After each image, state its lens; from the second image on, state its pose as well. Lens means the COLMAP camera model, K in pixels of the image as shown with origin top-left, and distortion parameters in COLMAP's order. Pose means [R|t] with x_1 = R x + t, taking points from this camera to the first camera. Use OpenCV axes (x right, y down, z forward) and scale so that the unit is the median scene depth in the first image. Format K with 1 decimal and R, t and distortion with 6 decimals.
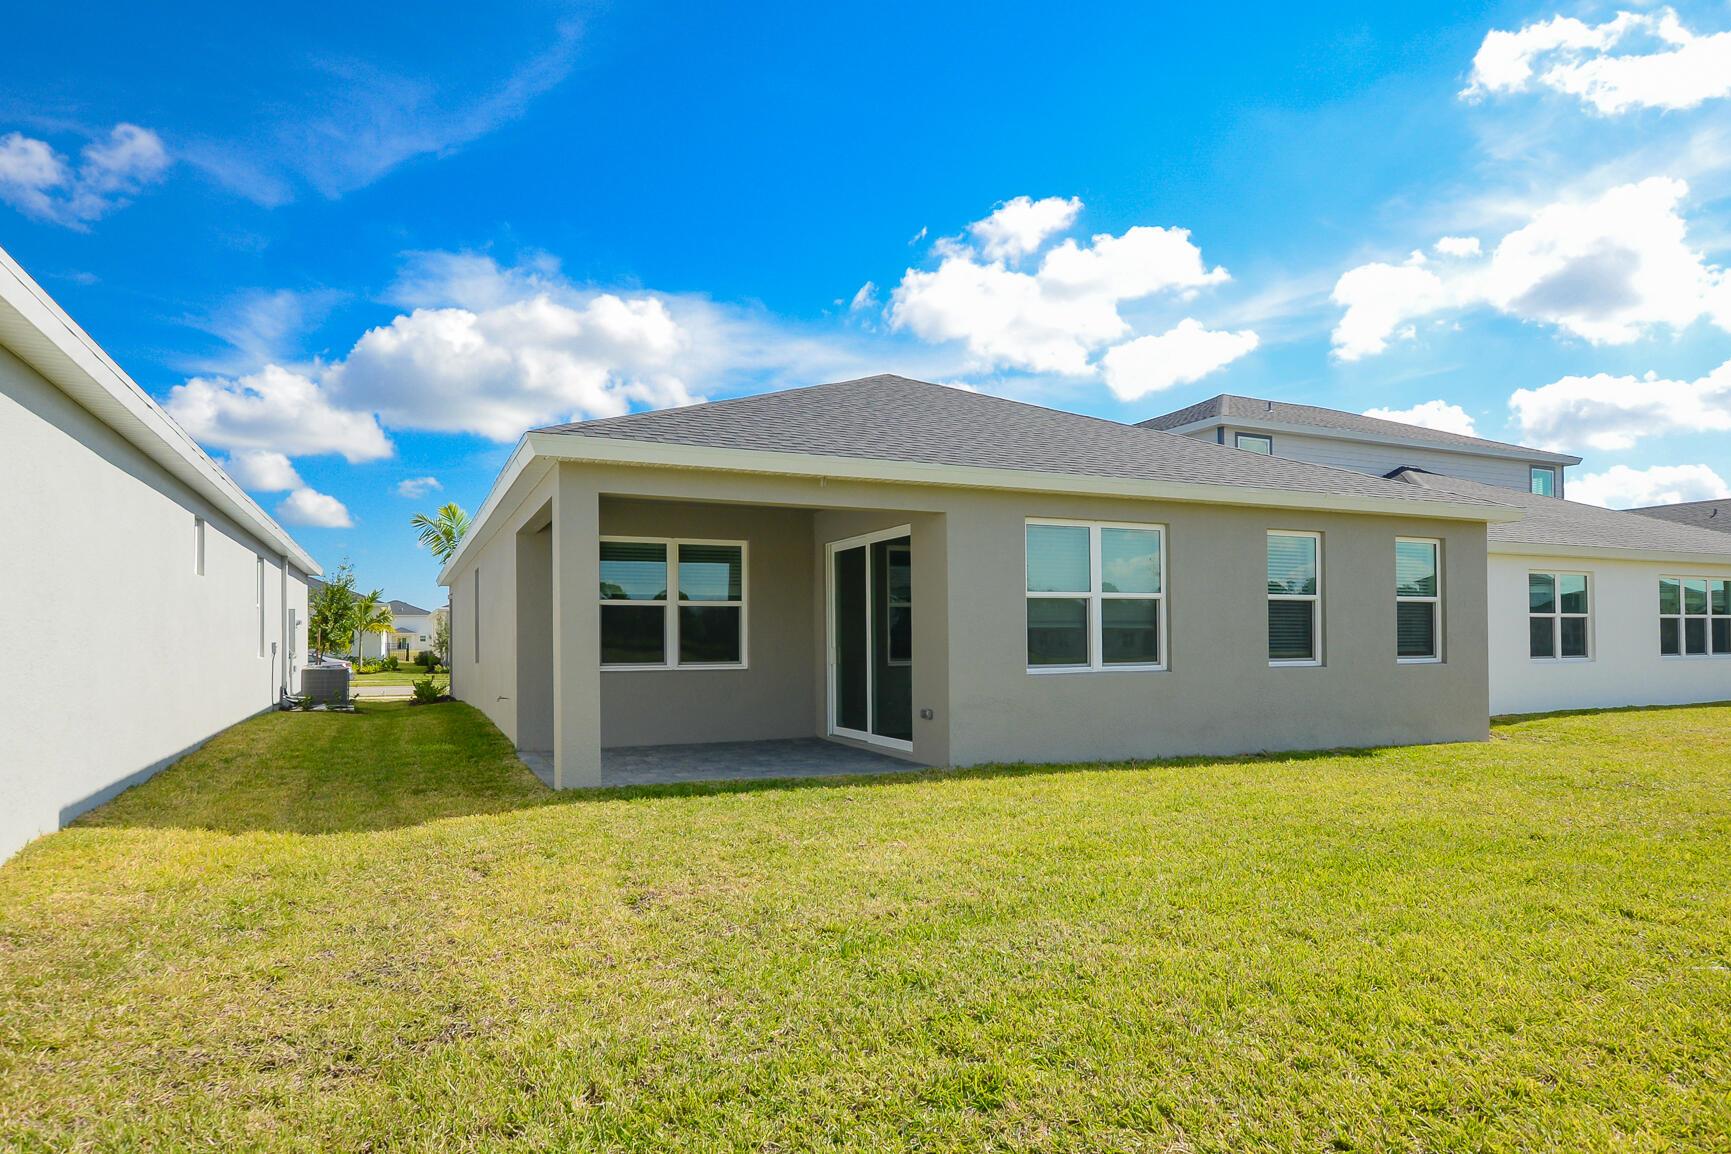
lens RADIAL K [[977.5, 0, 733.2], [0, 977.5, 595.8], [0, 0, 1]] dist [-0.016546, 0.000060]
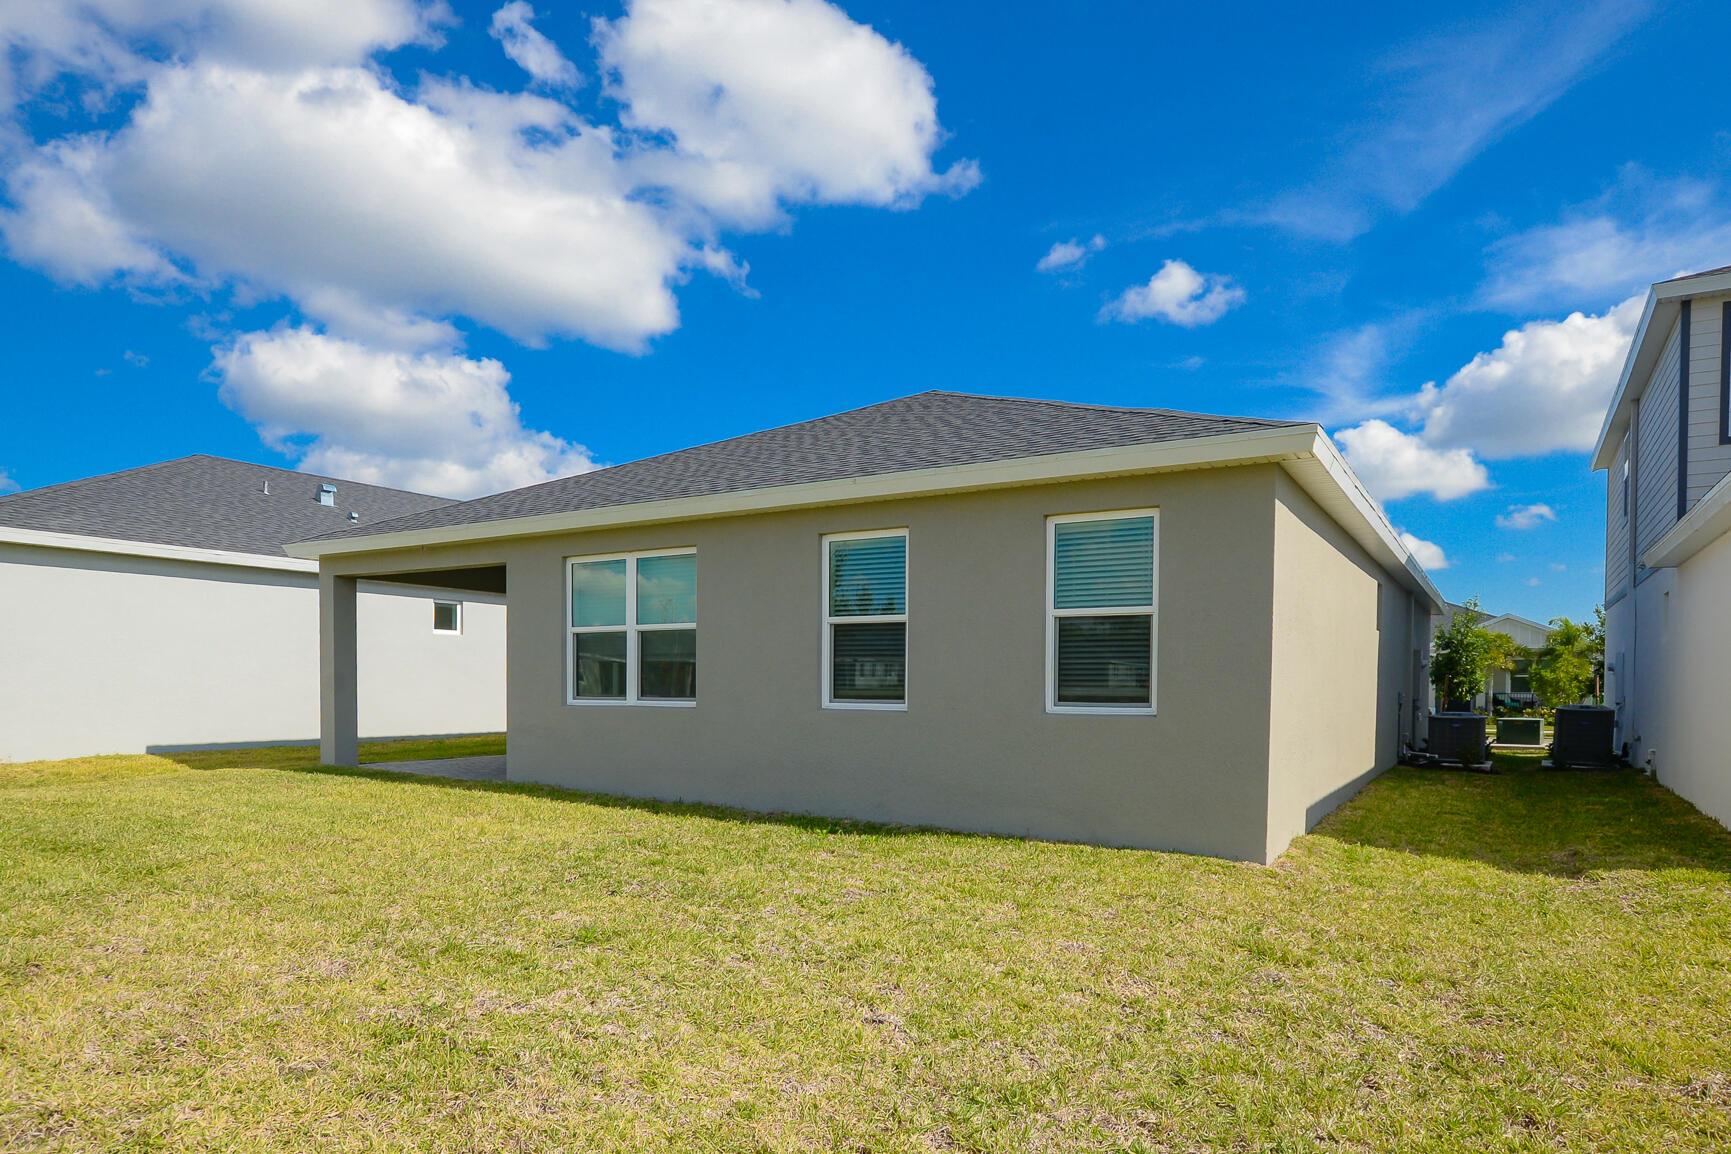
lens RADIAL K [[1022.4, 0, 862.5], [0, 1022.4, 688.2], [0, 0, 1]] dist [-0.017940, 0.001251]
pose [[0.593502, 0.009177, -0.804780, 1.138958], [0.019501, 0.999477, 0.025779, 0.032607], [0.804596, -0.030994, 0.593013, 0.490721]]
